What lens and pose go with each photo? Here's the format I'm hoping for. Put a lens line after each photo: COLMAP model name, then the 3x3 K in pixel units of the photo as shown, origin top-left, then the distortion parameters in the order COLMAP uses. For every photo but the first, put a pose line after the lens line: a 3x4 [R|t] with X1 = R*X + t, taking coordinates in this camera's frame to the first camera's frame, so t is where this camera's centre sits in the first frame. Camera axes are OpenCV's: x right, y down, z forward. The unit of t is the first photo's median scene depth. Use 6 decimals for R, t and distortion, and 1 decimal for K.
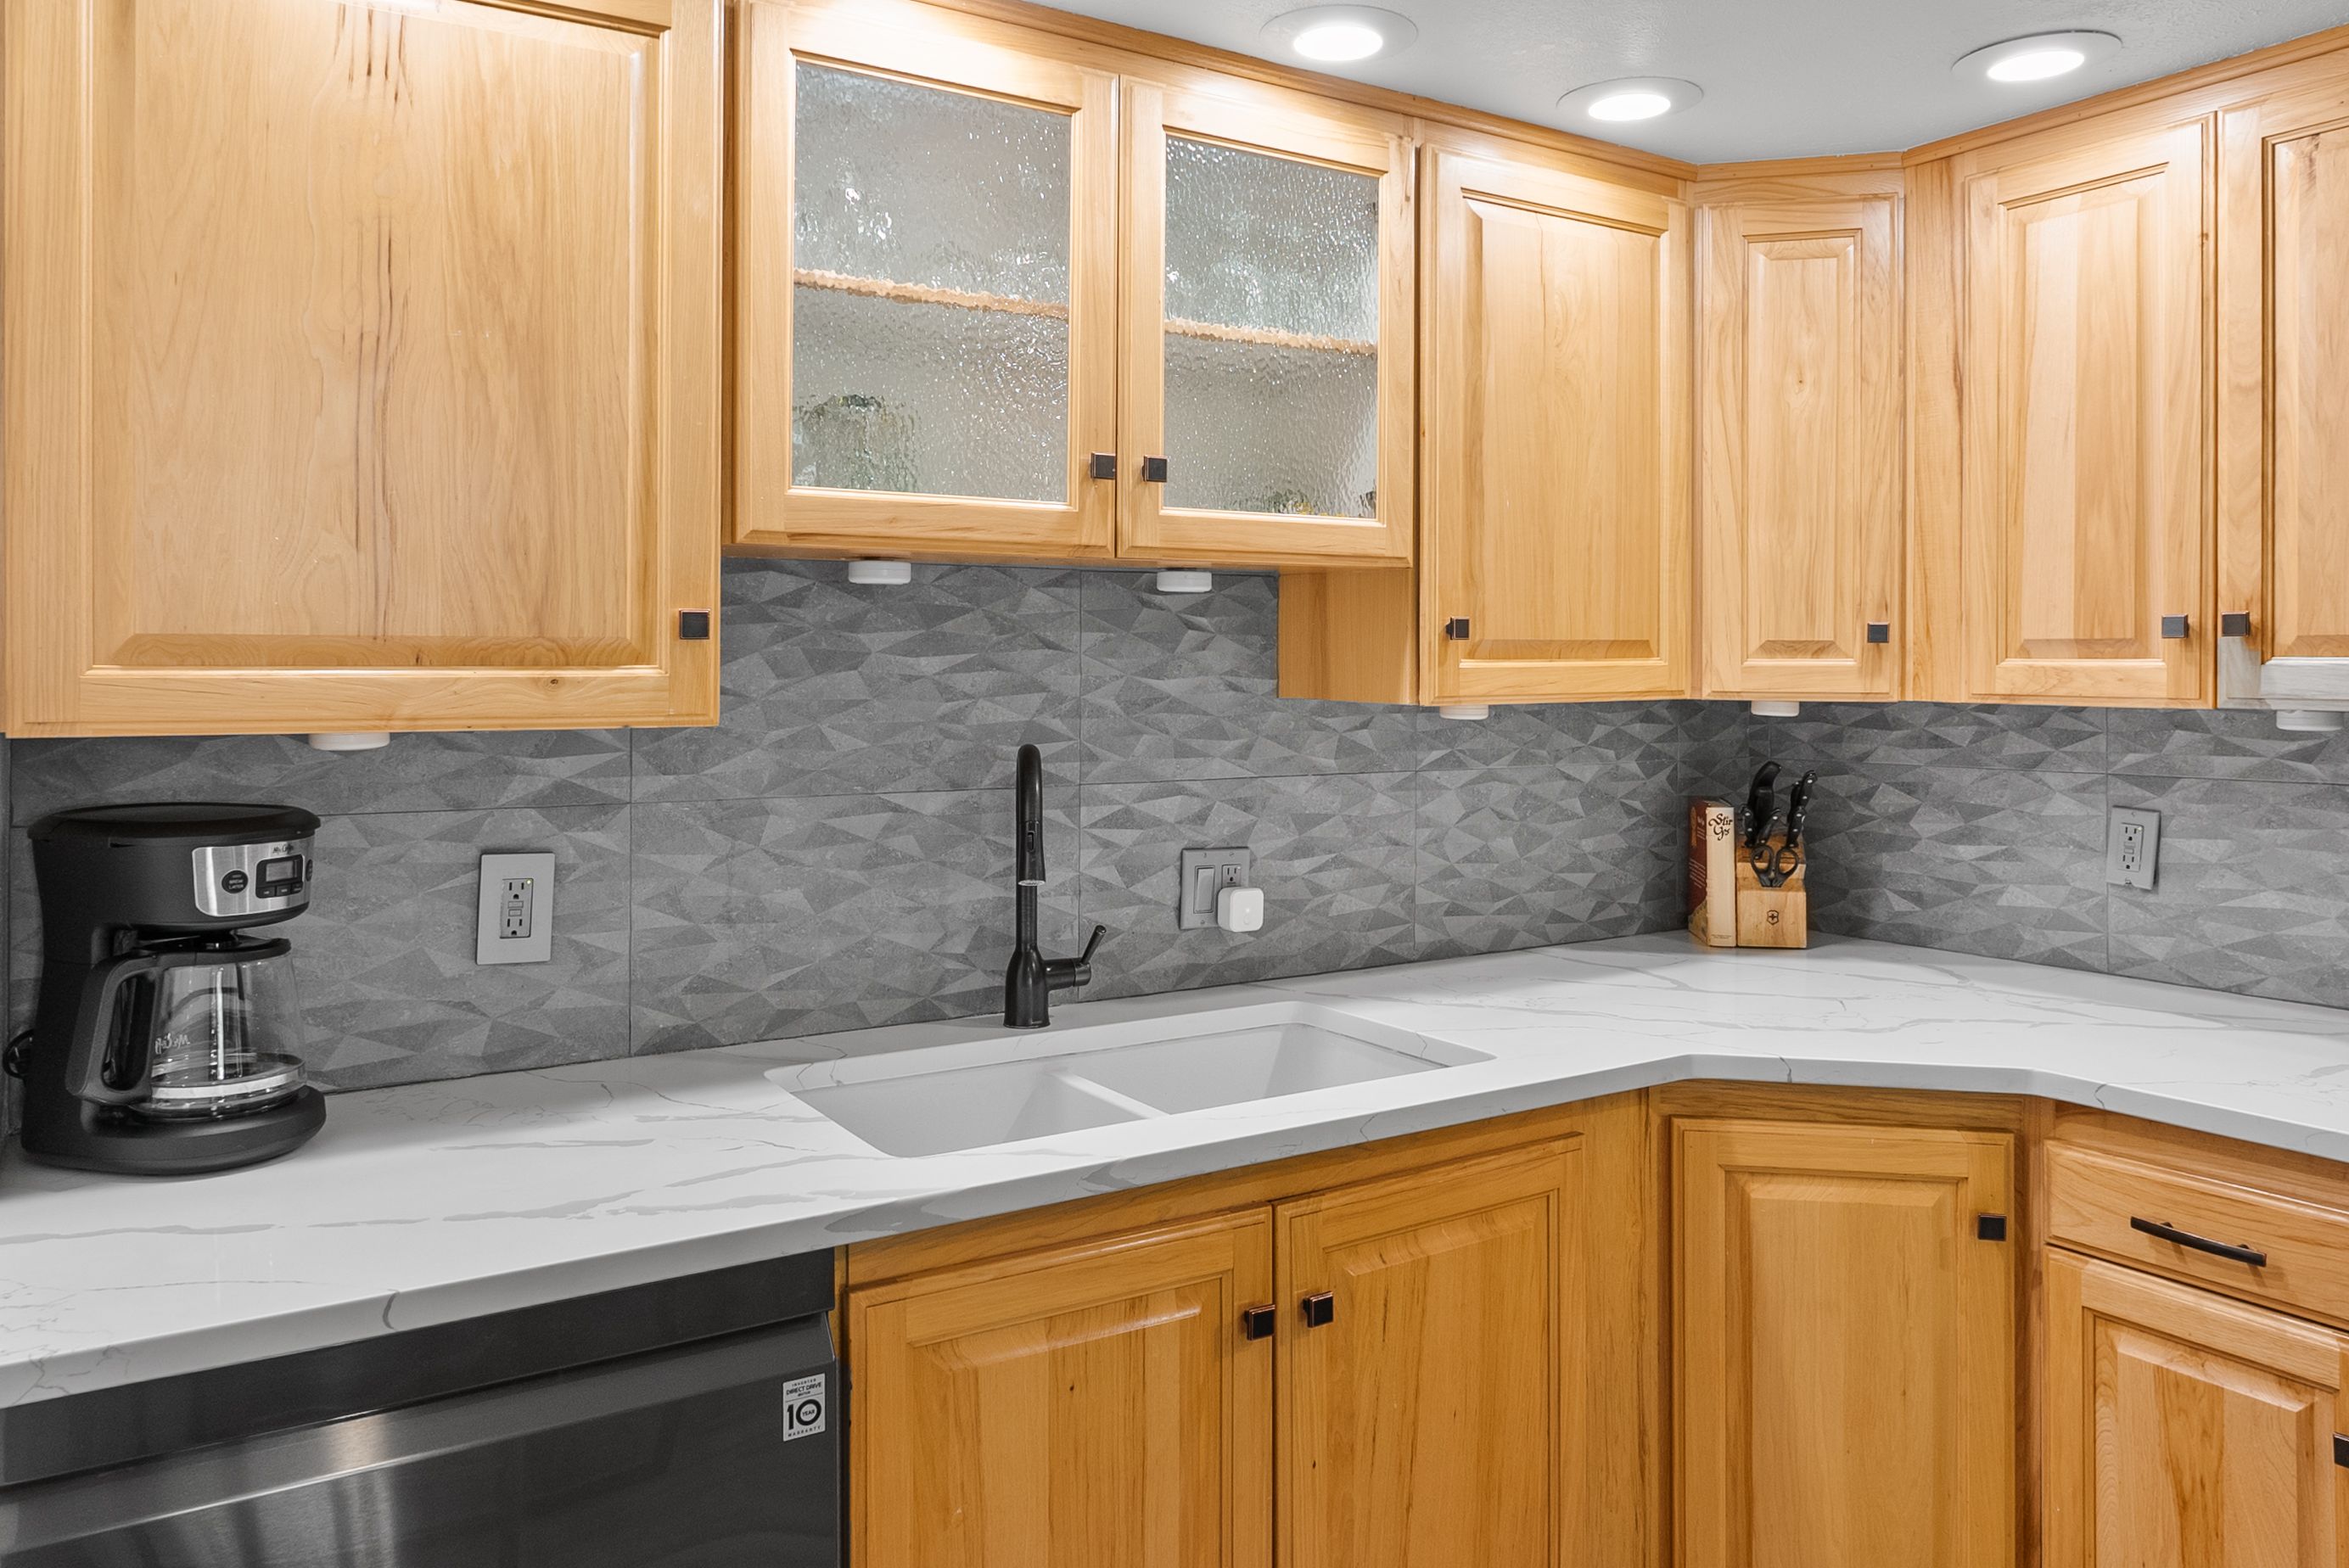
lens RADIAL K [[1604.9, 0, 1154.6], [0, 1604.9, 662.5], [0, 0, 1]] dist [-0.012412, -0.007164]
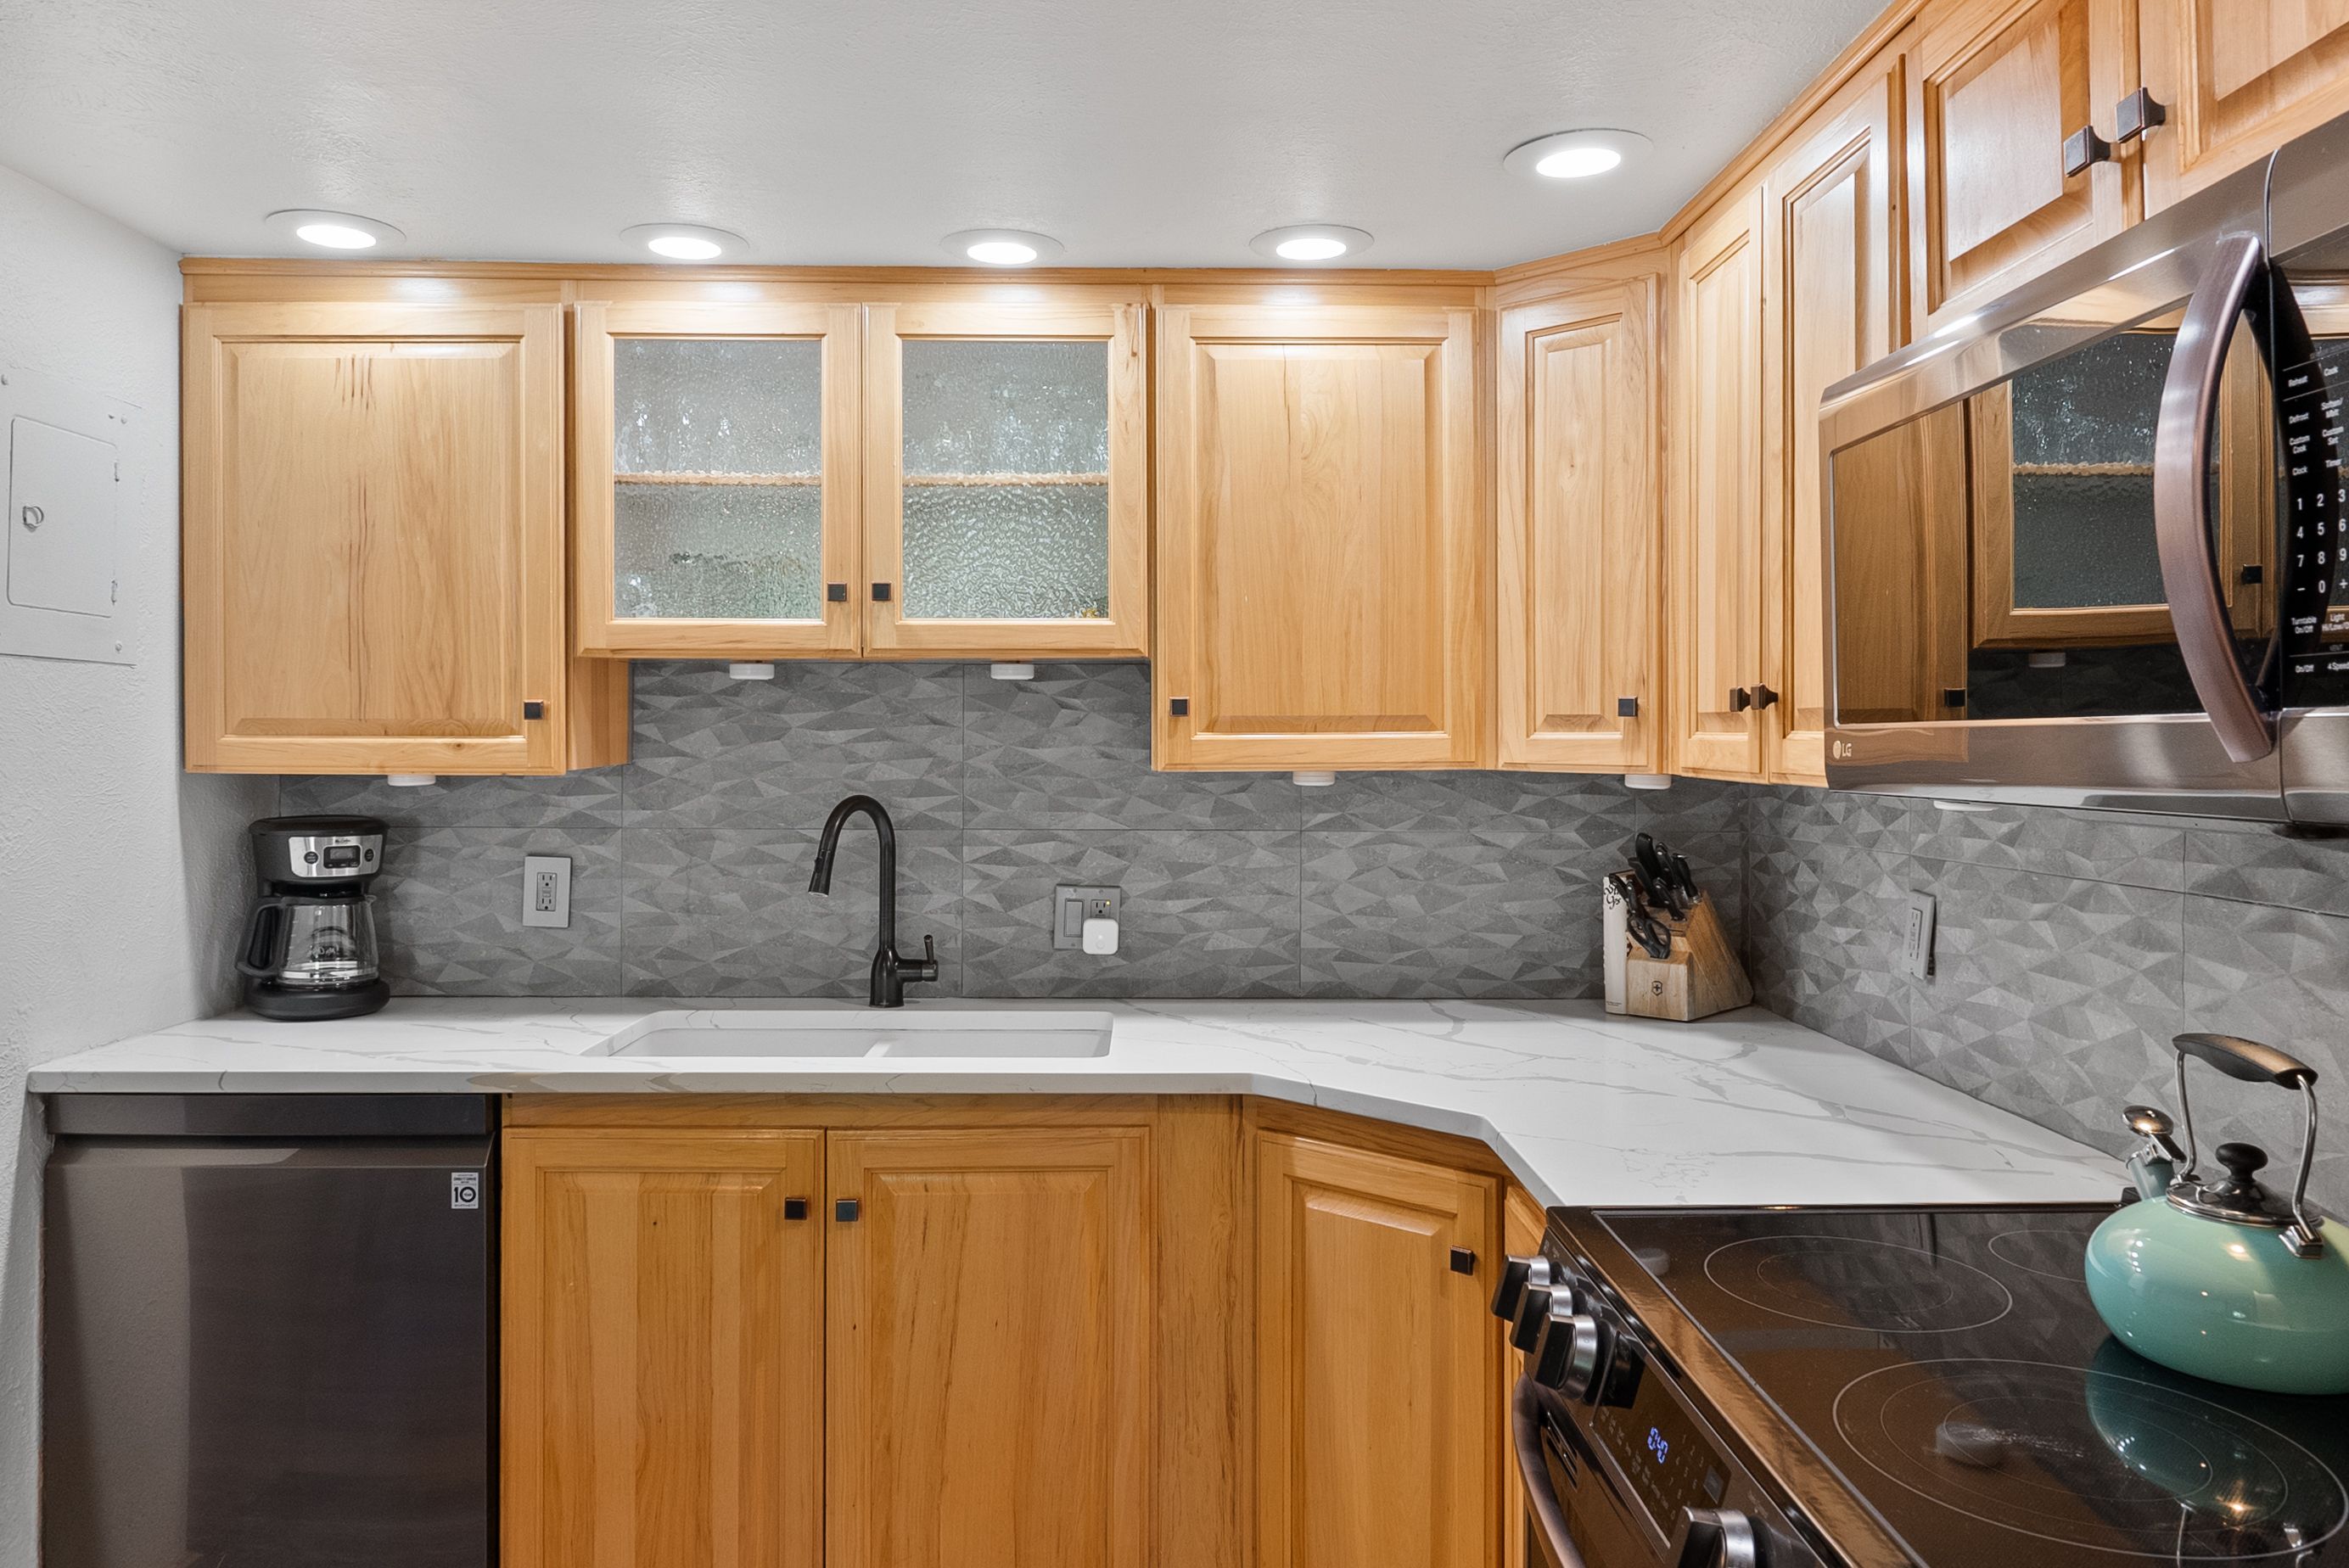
lens RADIAL K [[1604.9, 0, 1208.7], [0, 1604.9, 714.4], [0, 0, 1]] dist [-0.012412, -0.007164]
pose [[0.863711, -0.004963, -0.503963, 0.871051], [-0.001388, 0.999924, -0.012226, -0.001075], [0.503986, 0.011259, 0.863639, -0.021937]]
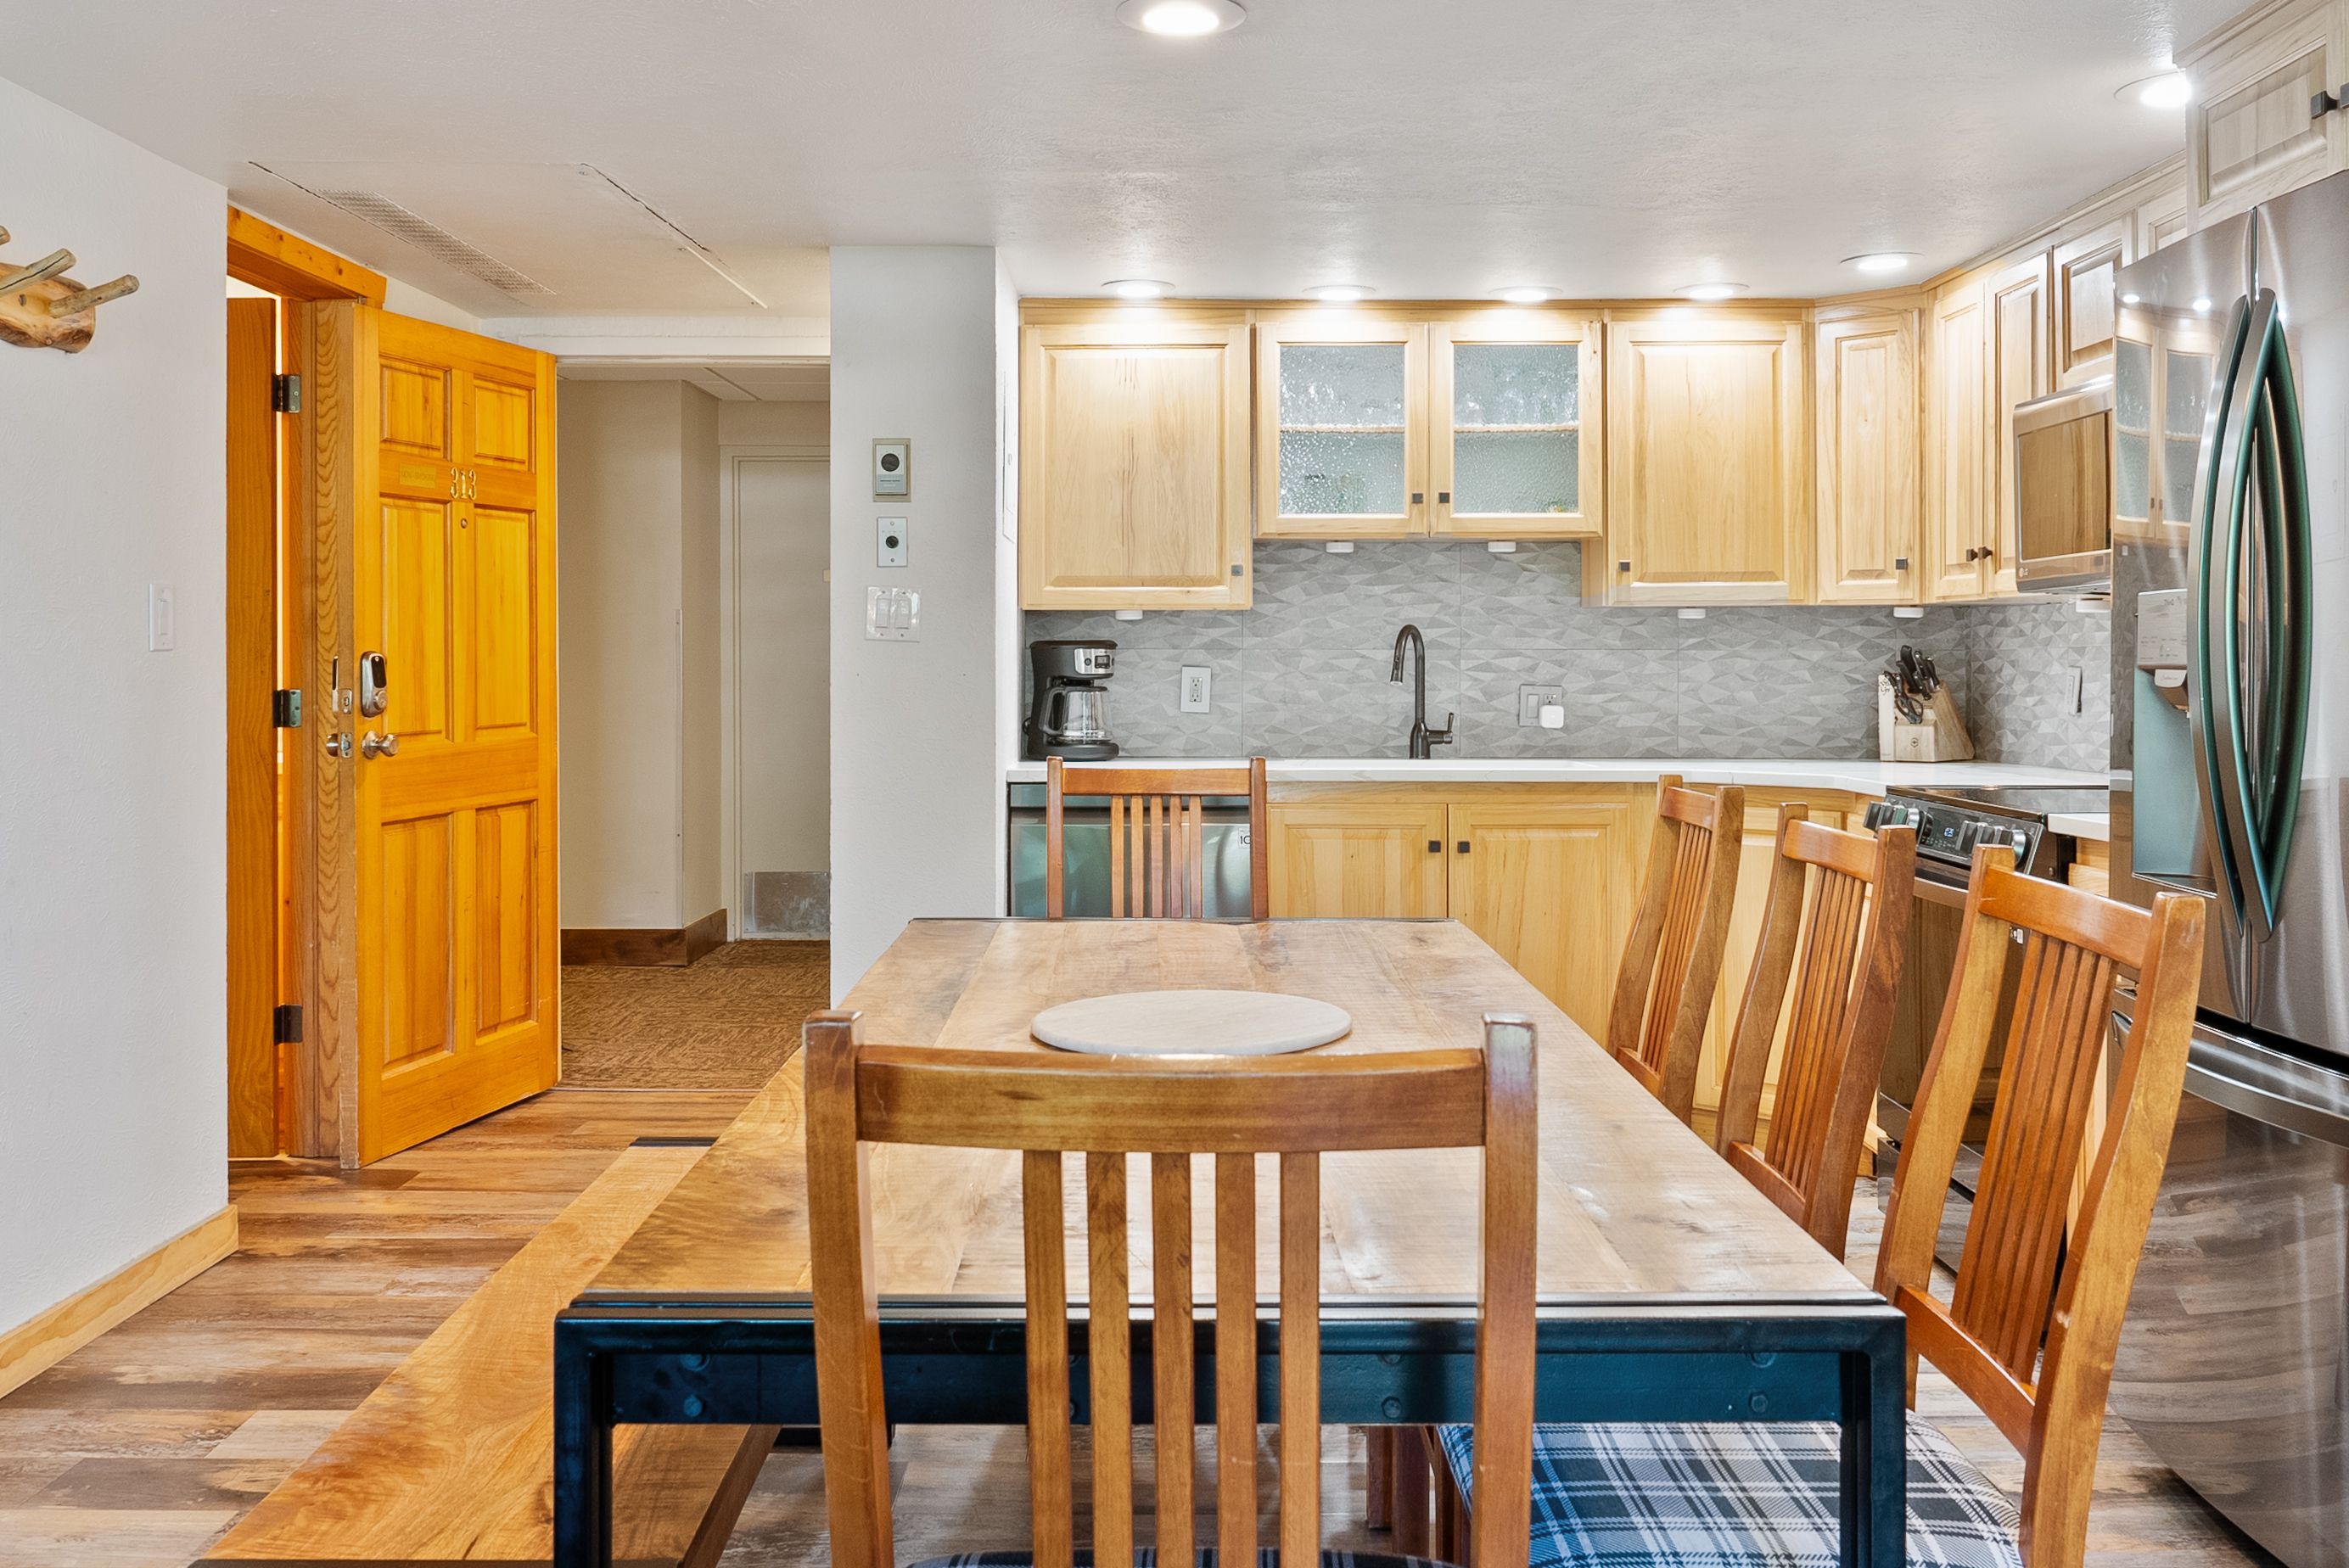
lens RADIAL K [[2016.8, 0, 1197.2], [0, 2016.8, 643.3], [0, 0, 1]] dist [0.001495, -0.019746]
pose [[0.850282, -0.005495, -0.526298, 1.125980], [0.001392, 0.999965, -0.008191, 0.099670], [0.526325, 0.006232, 0.850260, -1.487413]]
